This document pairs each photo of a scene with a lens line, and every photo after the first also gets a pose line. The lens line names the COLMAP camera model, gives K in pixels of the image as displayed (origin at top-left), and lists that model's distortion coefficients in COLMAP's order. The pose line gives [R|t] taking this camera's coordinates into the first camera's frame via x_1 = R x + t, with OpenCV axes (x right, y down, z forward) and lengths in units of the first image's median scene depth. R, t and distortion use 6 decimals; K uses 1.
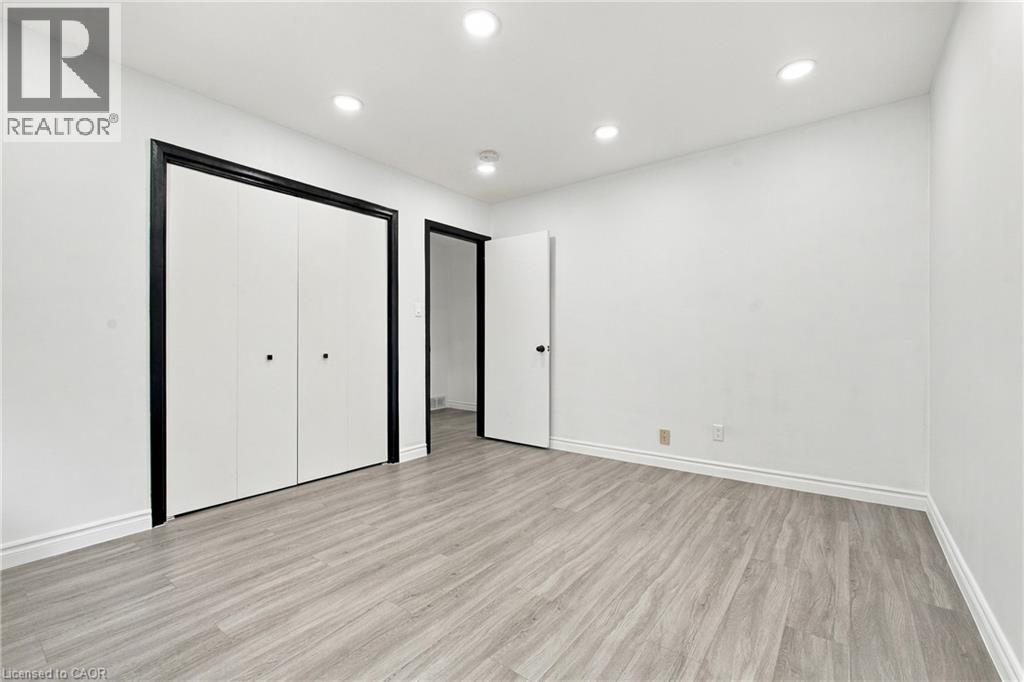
lens RADIAL K [[439.5, 0, 512.9], [0, 439.5, 340.3], [0, 0, 1]] dist [-0.007180, 0.006931]
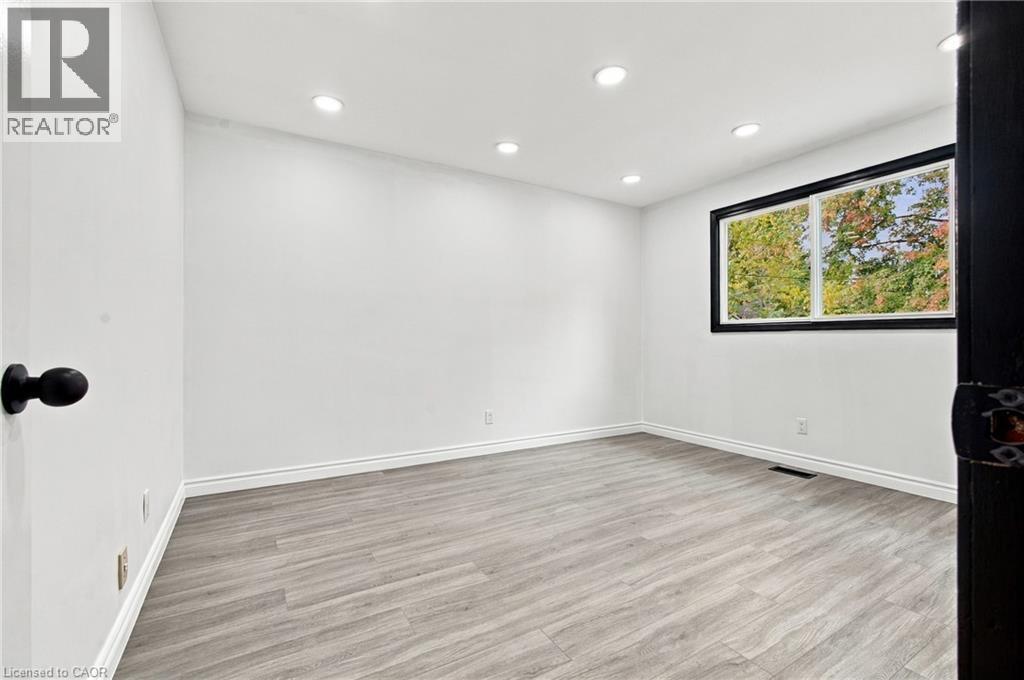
lens RADIAL K [[439.5, 0, 512.9], [0, 439.5, 339.3], [0, 0, 1]] dist [-0.007180, 0.006931]
pose [[-0.926222, 0.002504, 0.376971, -0.246811], [0.000492, 0.999985, -0.005433, 0.007157], [-0.376979, -0.004847, -0.926209, 1.963793]]
